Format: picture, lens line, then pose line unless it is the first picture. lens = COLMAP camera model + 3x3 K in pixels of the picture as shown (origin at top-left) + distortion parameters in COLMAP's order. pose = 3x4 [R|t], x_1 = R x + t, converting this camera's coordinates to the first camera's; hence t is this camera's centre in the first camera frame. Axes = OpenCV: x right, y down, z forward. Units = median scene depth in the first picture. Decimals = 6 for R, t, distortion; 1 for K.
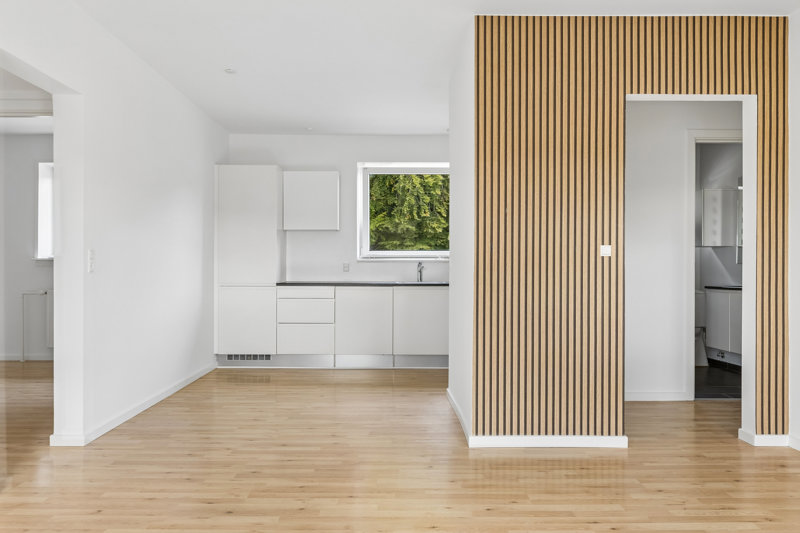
lens RADIAL K [[571.0, 0, 402.6], [0, 571.0, 266.0], [0, 0, 1]] dist [0.006071, -0.004401]
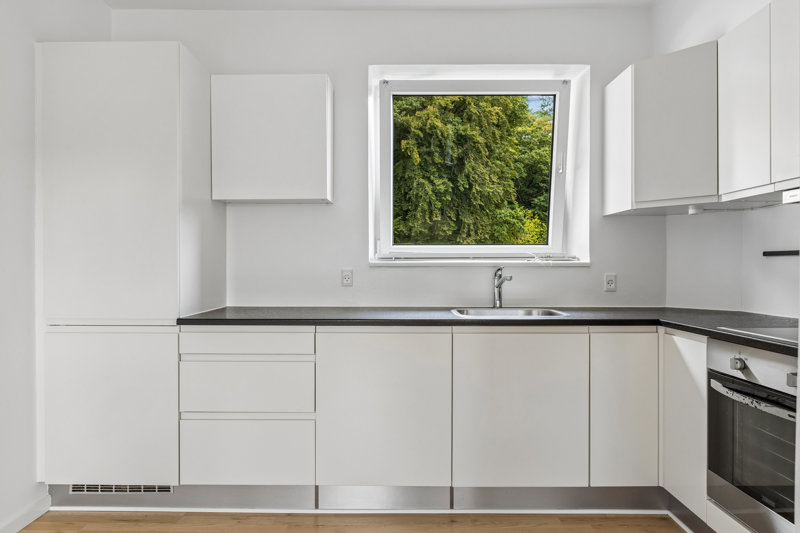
lens RADIAL K [[511.6, 0, 399.1], [0, 511.6, 267.5], [0, 0, 1]] dist [-0.005932, -0.000735]
pose [[0.999456, -0.002040, -0.032906, -0.039549], [0.002185, 0.999988, 0.004376, -0.008577], [0.032896, -0.004446, 0.999449, 0.561783]]
